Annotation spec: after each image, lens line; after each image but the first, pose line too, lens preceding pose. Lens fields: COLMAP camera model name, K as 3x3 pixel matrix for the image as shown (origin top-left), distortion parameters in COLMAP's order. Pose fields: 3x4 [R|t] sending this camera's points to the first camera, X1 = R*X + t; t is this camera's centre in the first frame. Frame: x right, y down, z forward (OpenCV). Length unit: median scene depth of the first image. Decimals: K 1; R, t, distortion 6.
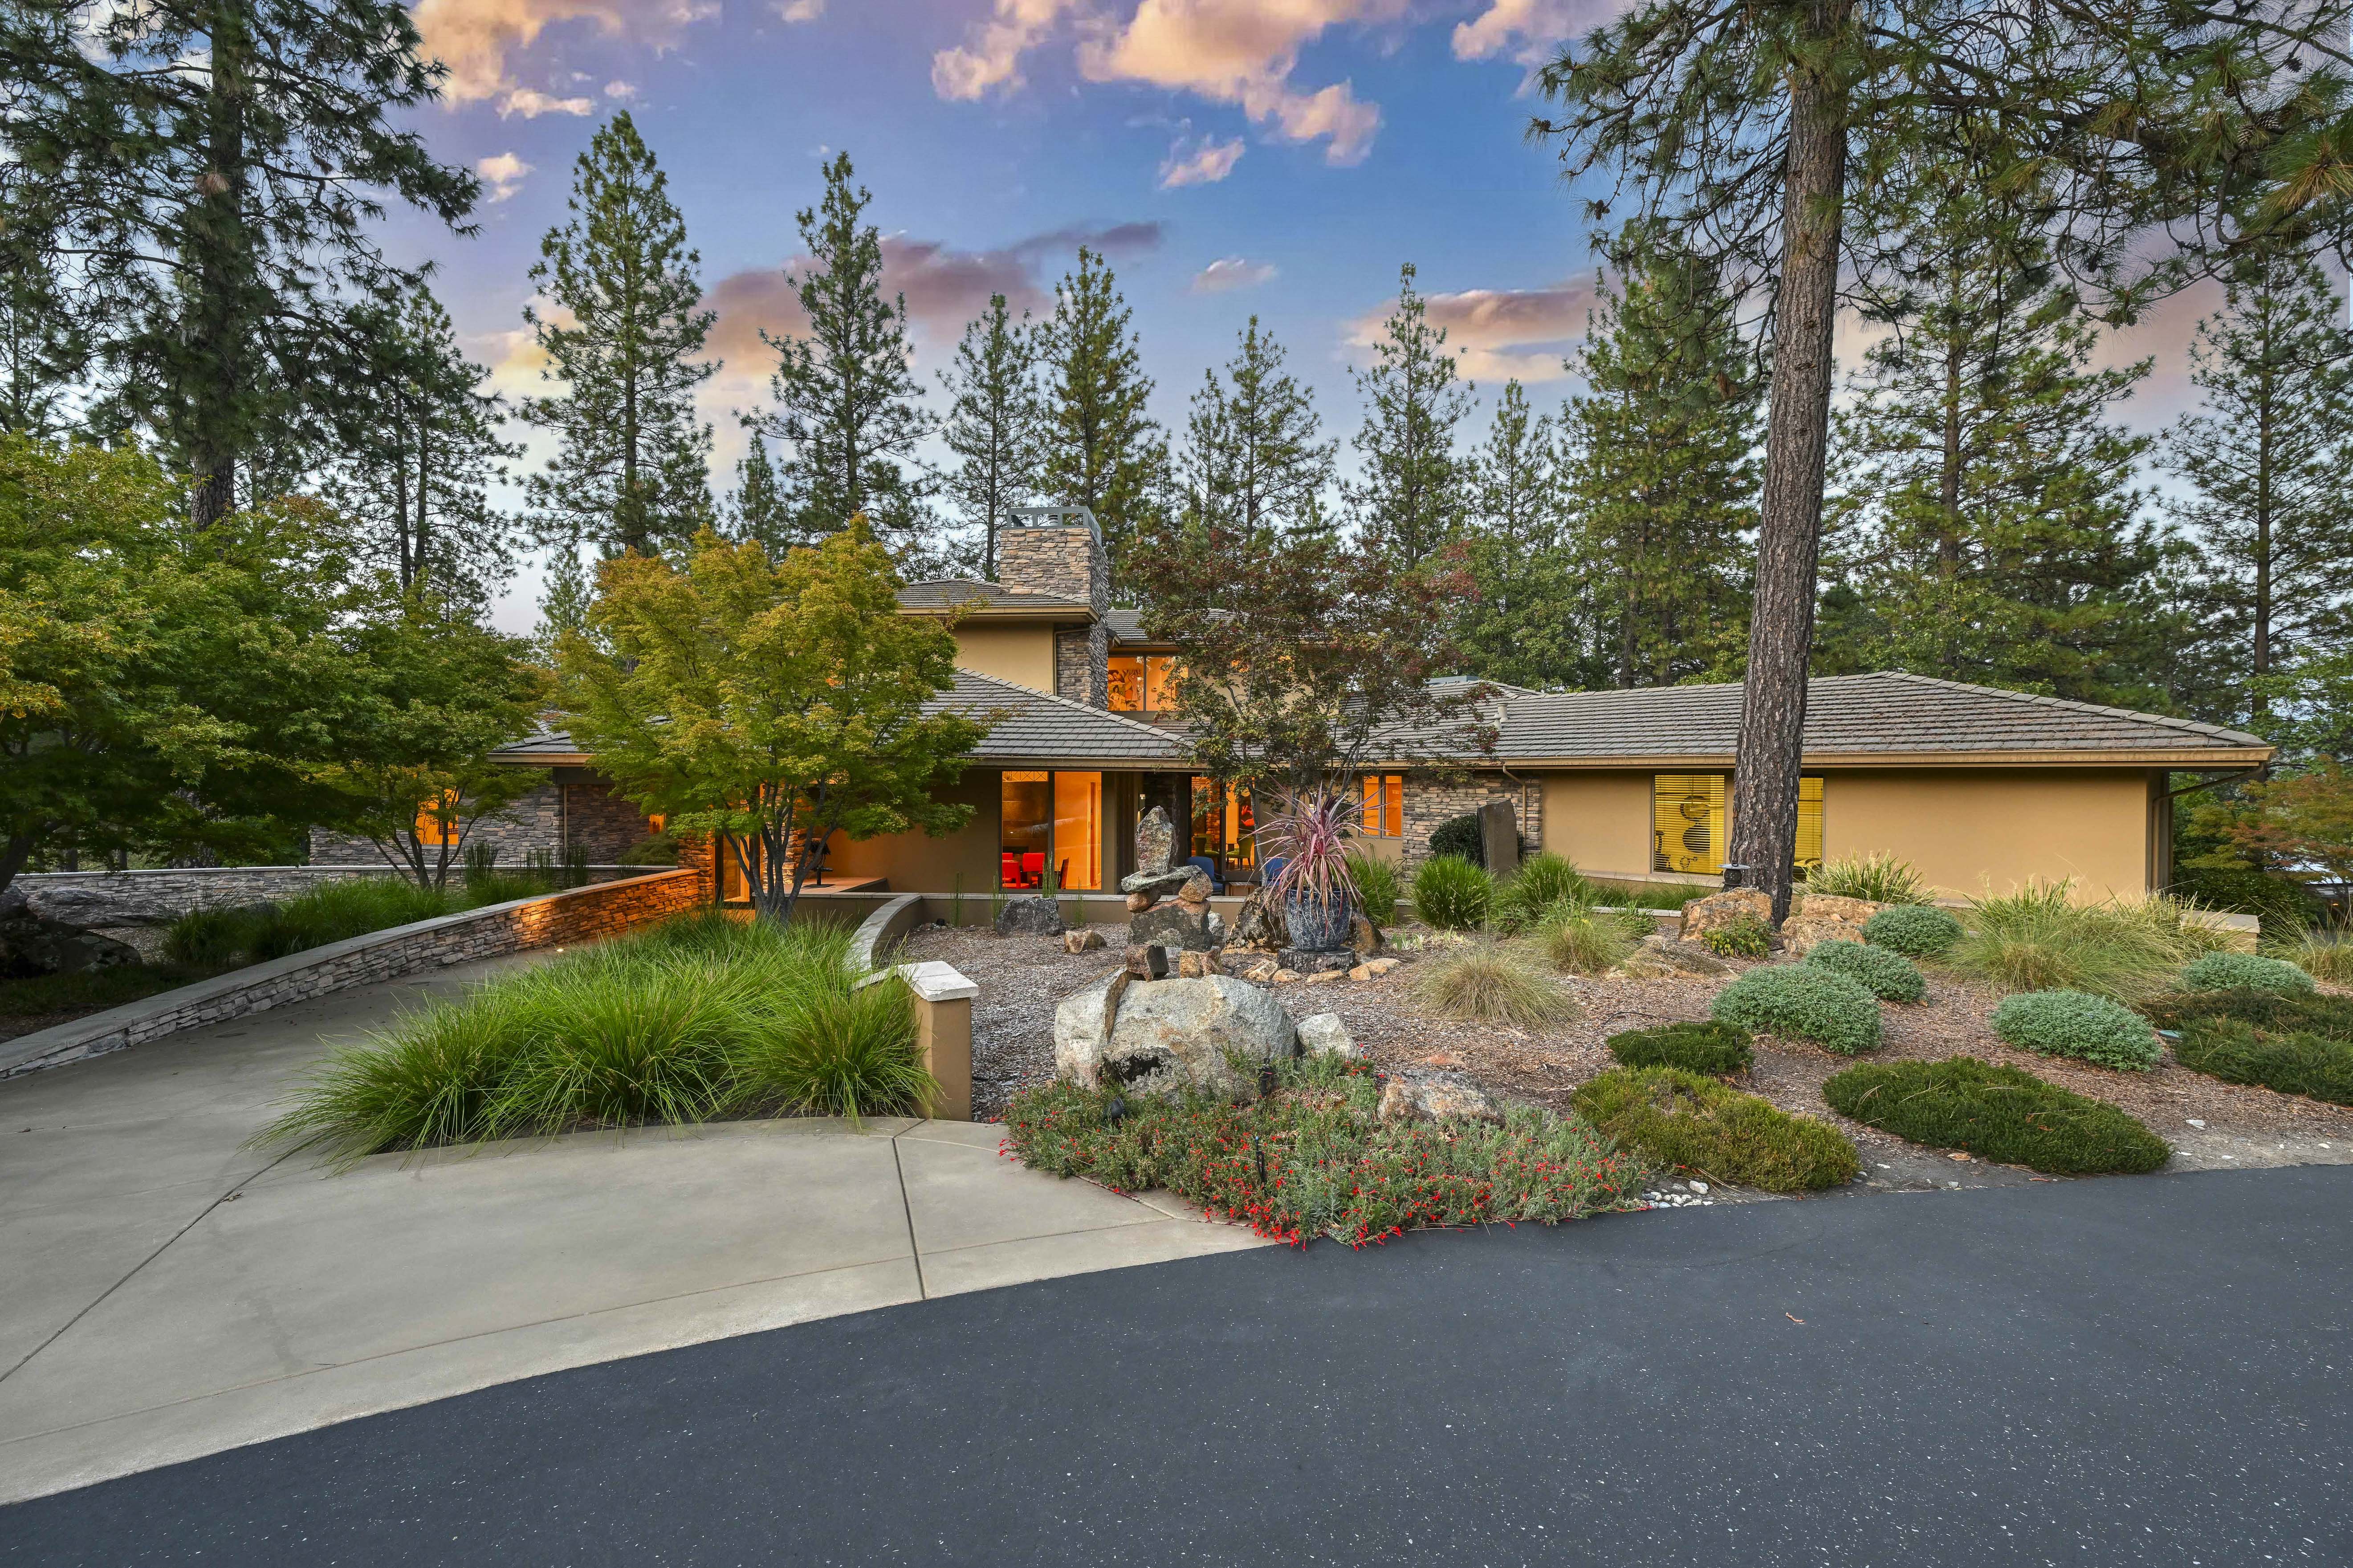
lens RADIAL K [[958.1, 0, 1176.5], [0, 958.1, 784.0], [0, 0, 1]] dist [0.000518, 0.000046]
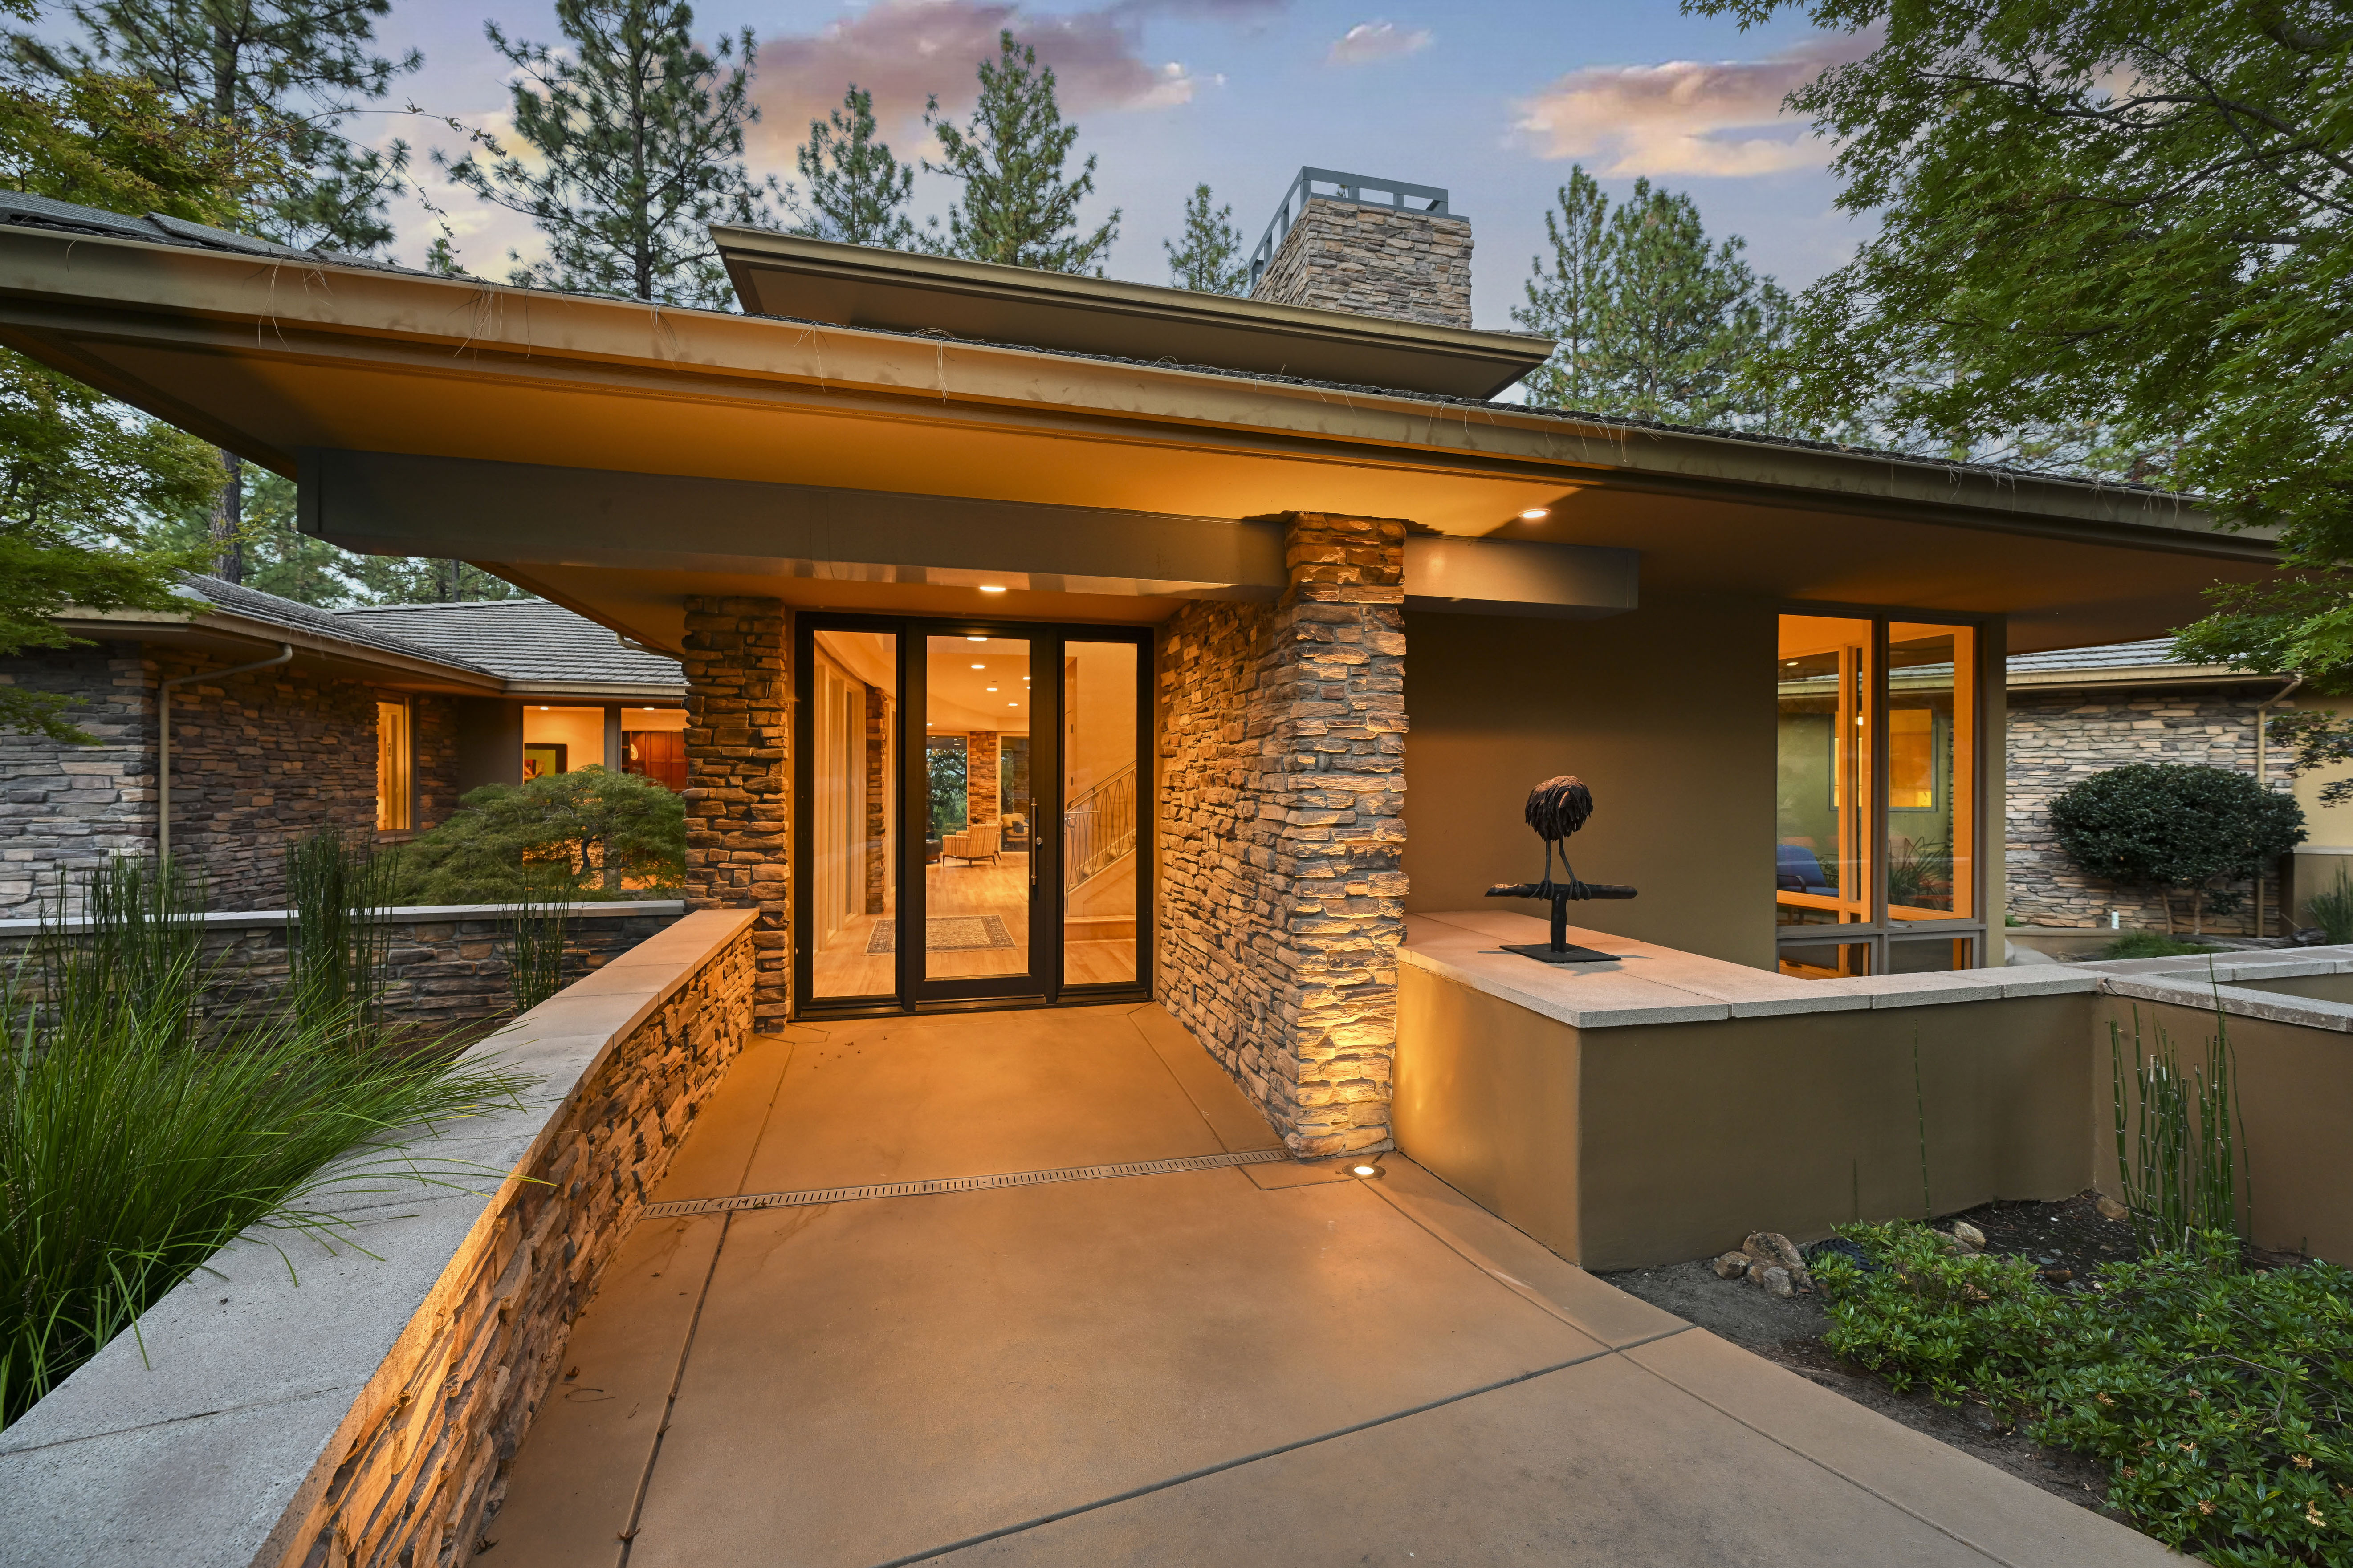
lens RADIAL K [[926.8, 0, 1176.5], [0, 926.8, 784.0], [0, 0, 1]] dist [0.001870, 0.000243]
pose [[0.948141, -0.001399, 0.317847, -0.209694], [0.002773, 0.999989, -0.003871, 0.021064], [-0.317838, 0.004551, 0.948134, 0.296259]]
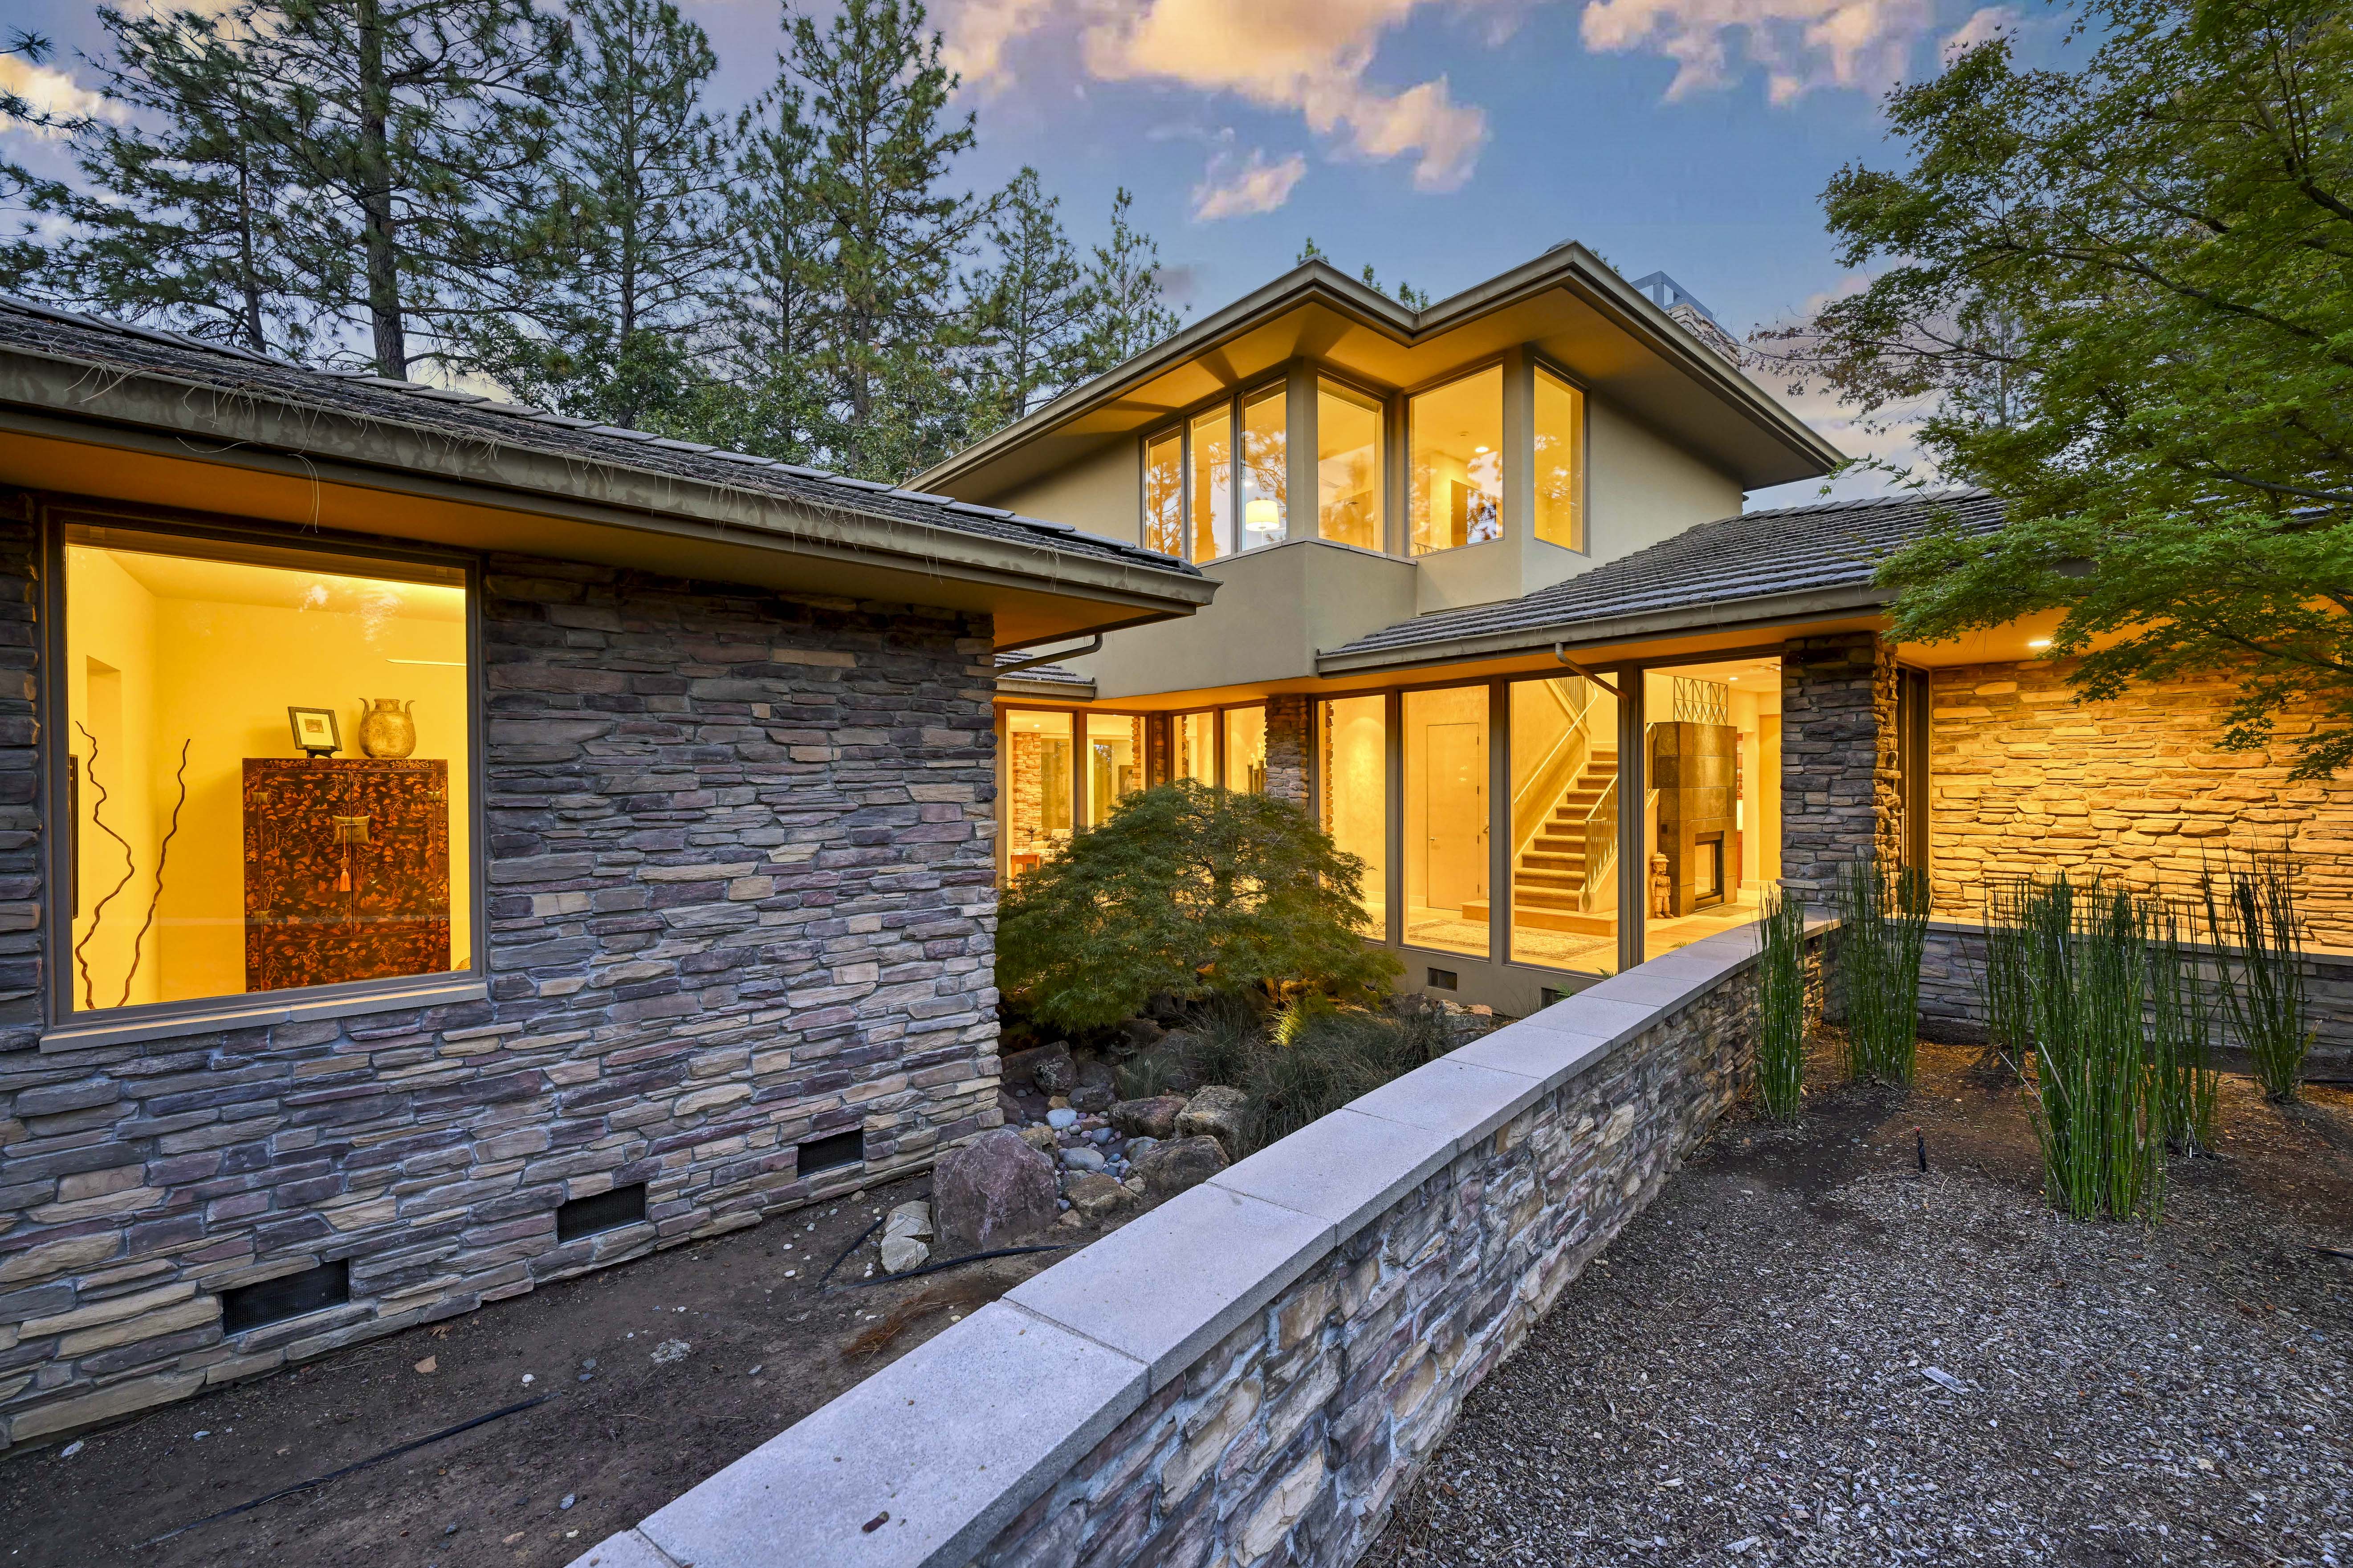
lens RADIAL K [[926.8, 0, 1176.5], [0, 926.8, 784.0], [0, 0, 1]] dist [0.001870, 0.000243]
pose [[0.705089, -0.011313, 0.709028, -0.420003], [0.011218, 0.999926, 0.004798, 0.015278], [-0.709030, 0.004571, 0.705164, 0.423830]]
